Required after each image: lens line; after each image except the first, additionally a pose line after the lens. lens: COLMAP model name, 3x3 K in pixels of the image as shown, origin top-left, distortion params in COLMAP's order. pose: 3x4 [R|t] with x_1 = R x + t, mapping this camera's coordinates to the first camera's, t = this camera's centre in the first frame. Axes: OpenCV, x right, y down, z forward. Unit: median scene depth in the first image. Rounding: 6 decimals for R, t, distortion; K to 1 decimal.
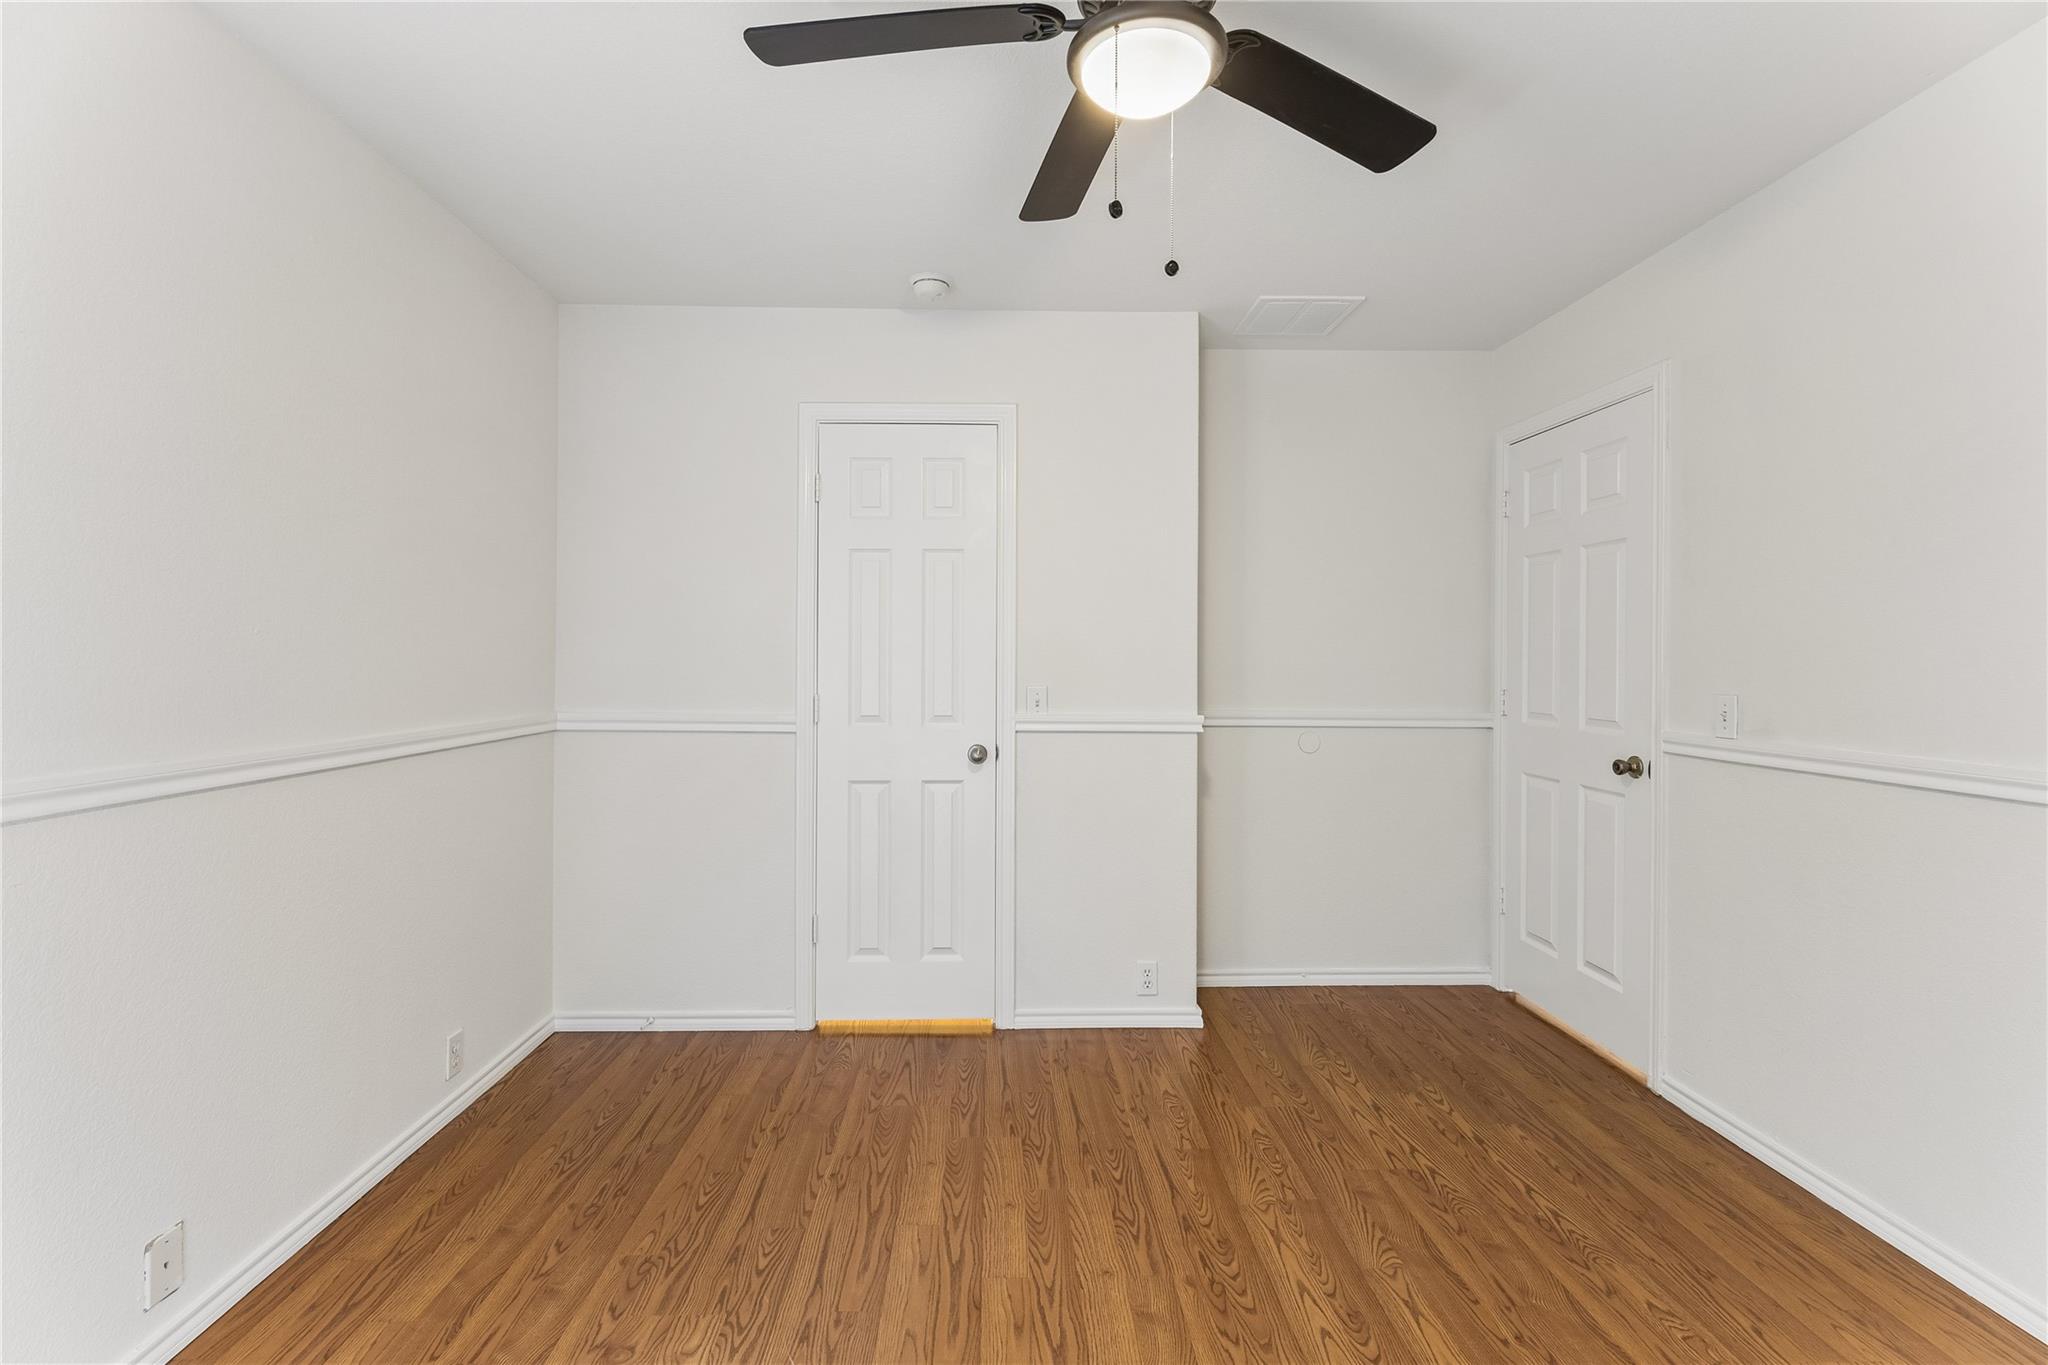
lens RADIAL K [[935.1, 0, 1023.8], [0, 935.1, 690.2], [0, 0, 1]] dist [0.001925, 0.000182]
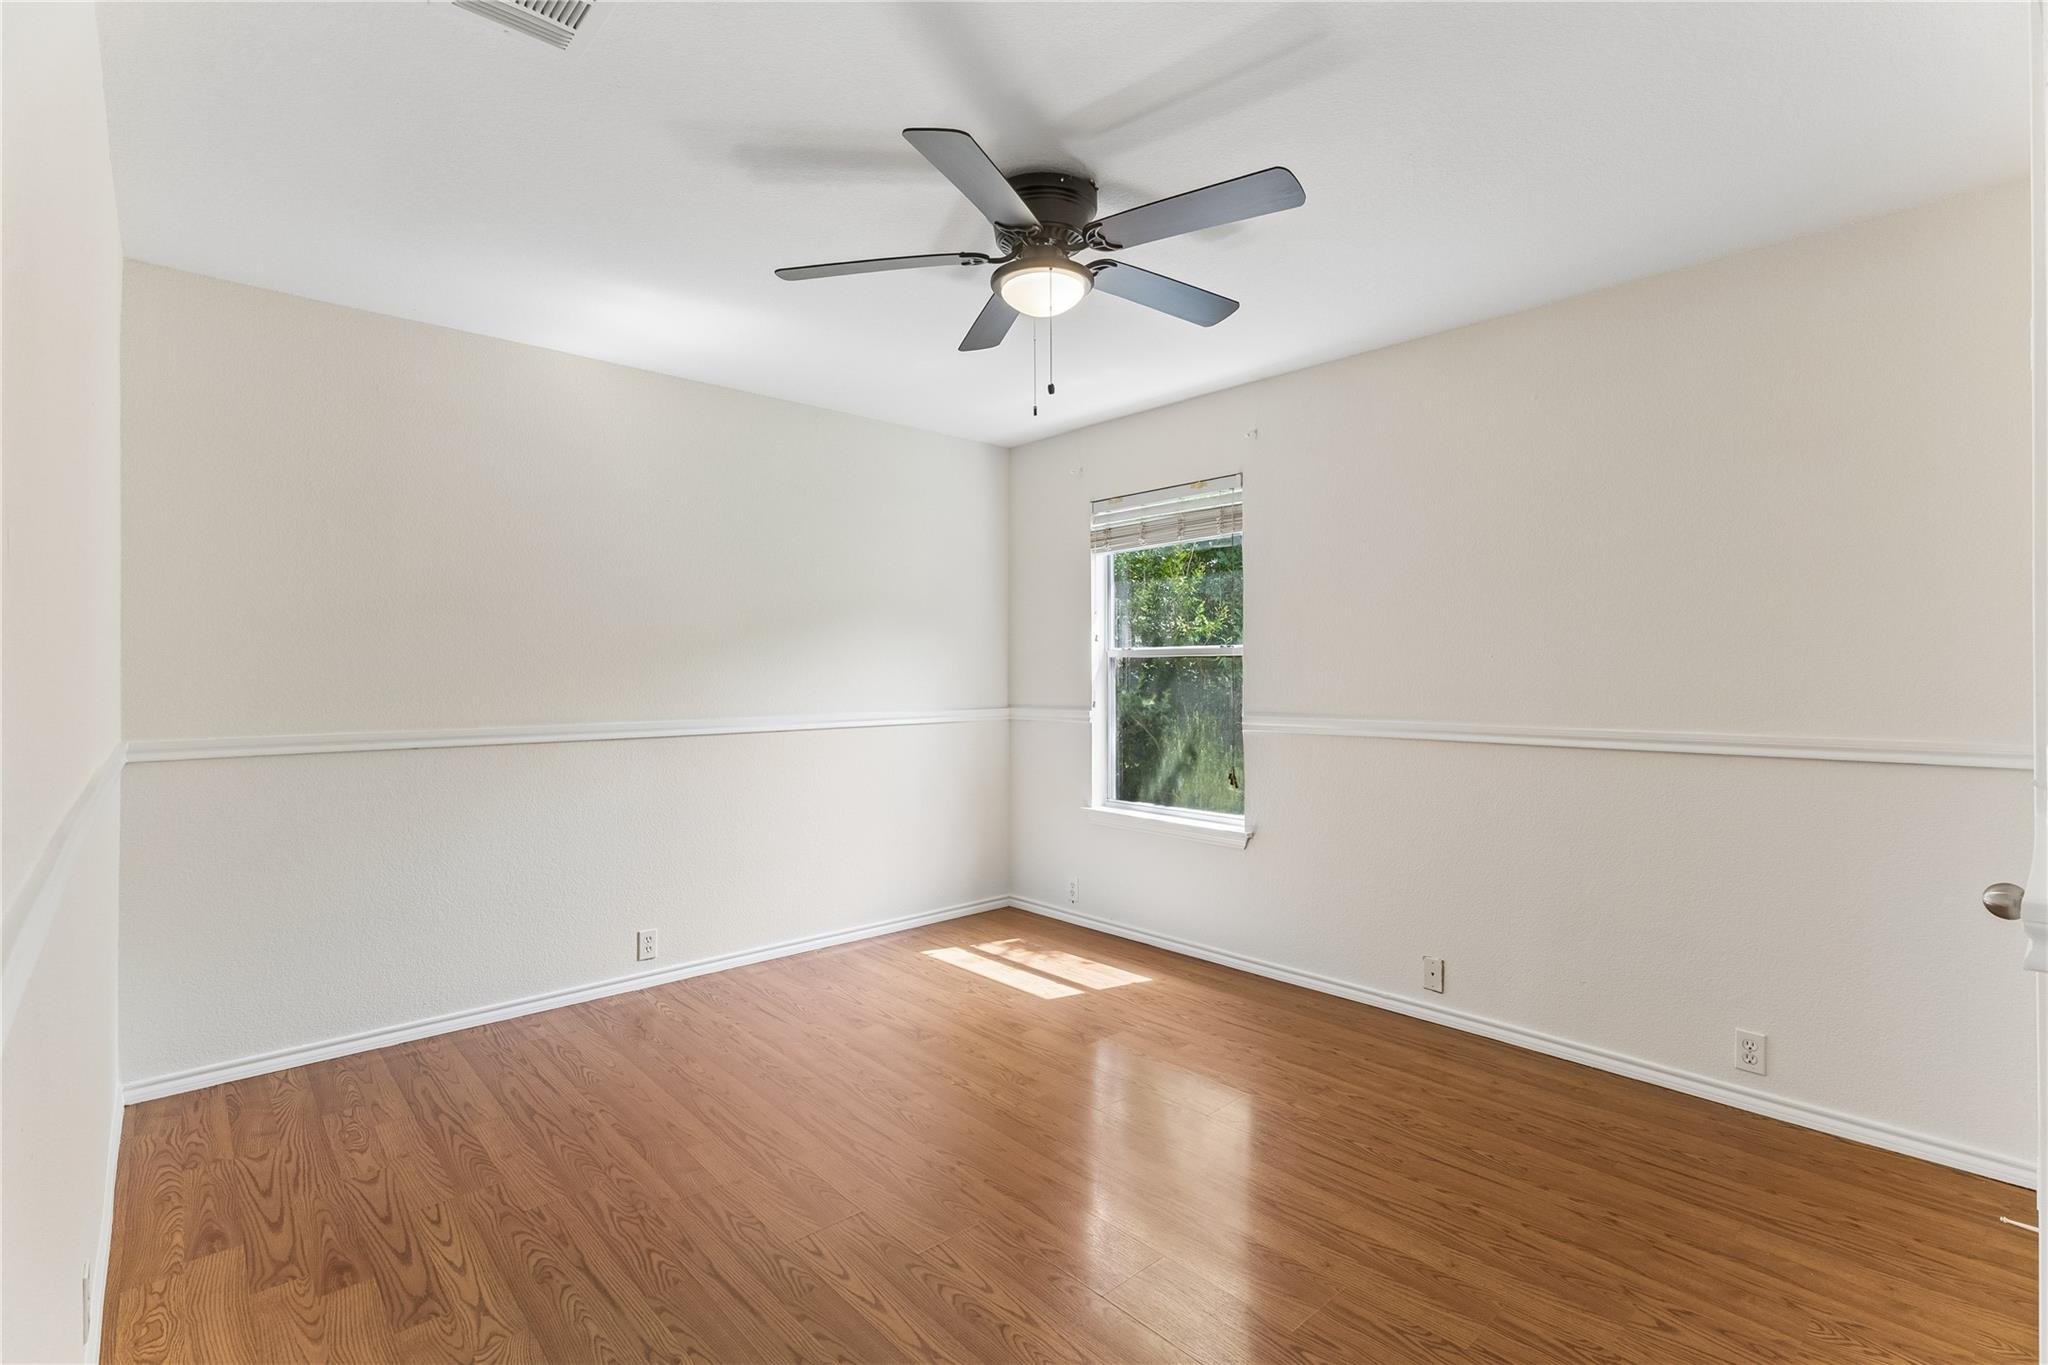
lens RADIAL K [[935.1, 0, 1023.8], [0, 935.1, 690.2], [0, 0, 1]] dist [0.001925, 0.000182]
pose [[-0.763795, 0.010777, -0.645369, 0.815941], [-0.020816, 0.998929, 0.041316, -0.047863], [0.645124, 0.044991, -0.762752, 1.510907]]
